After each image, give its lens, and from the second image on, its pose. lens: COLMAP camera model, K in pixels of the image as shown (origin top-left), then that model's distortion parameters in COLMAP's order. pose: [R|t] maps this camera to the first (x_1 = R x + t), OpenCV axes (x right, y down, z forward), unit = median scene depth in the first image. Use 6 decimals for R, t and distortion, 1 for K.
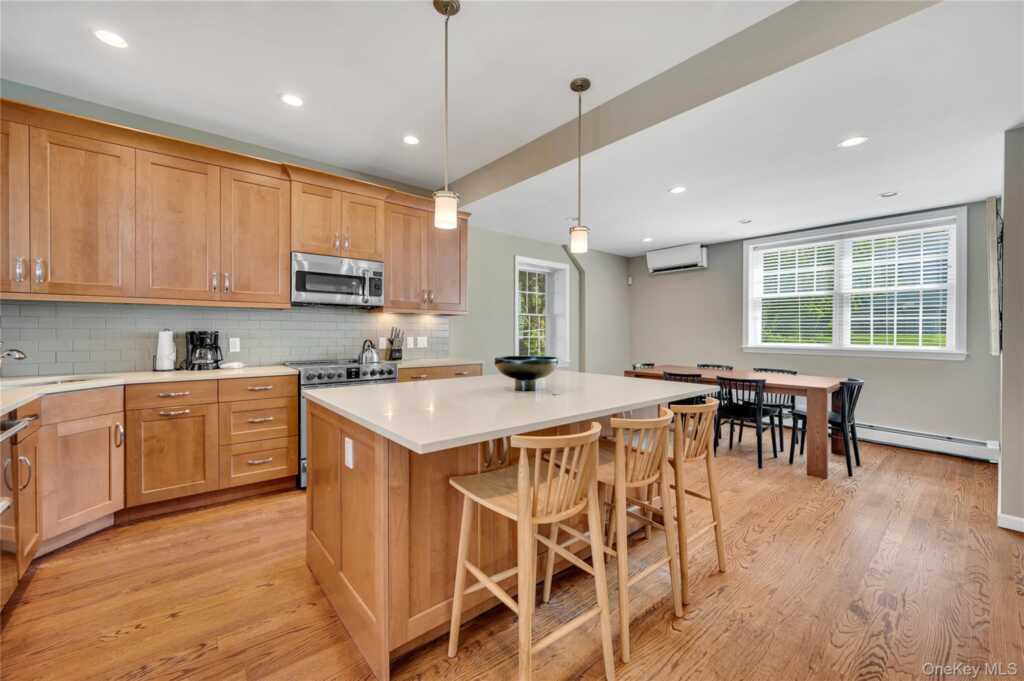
lens RADIAL K [[415.2, 0, 520.5], [0, 415.2, 331.5], [0, 0, 1]] dist [-0.000022, -0.000336]
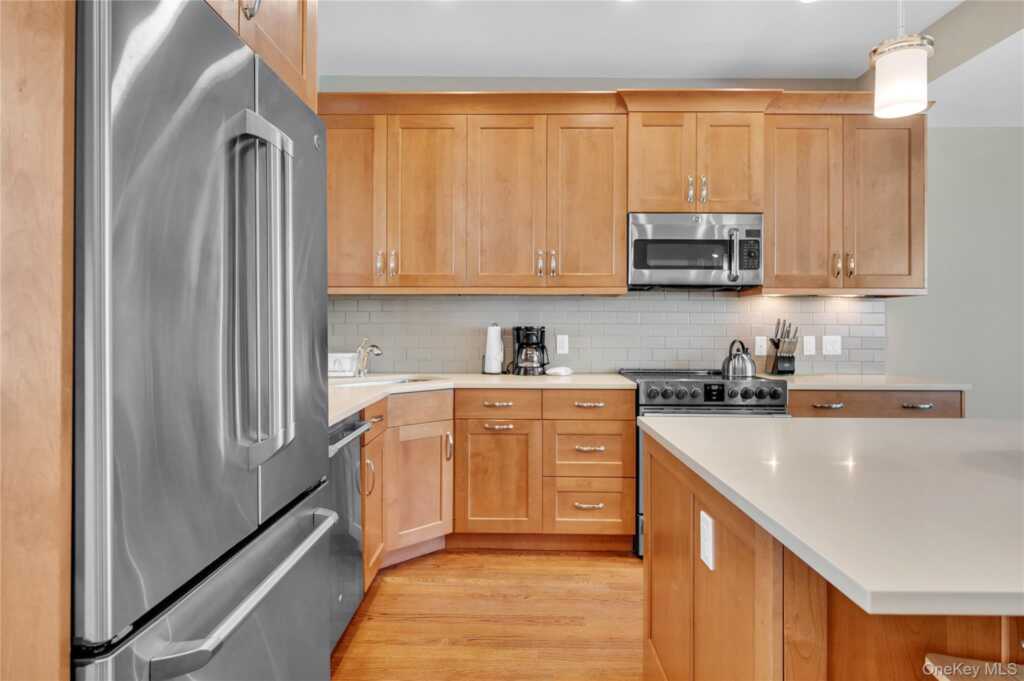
lens RADIAL K [[597.6, 0, 514.0], [0, 597.6, 330.7], [0, 0, 1]] dist [-0.003537, 0.003409]
pose [[0.760837, 0.003409, -0.648934, -0.050045], [0.000517, 0.999983, 0.005860, 0.000910], [0.648943, -0.004794, 0.760822, 0.123520]]
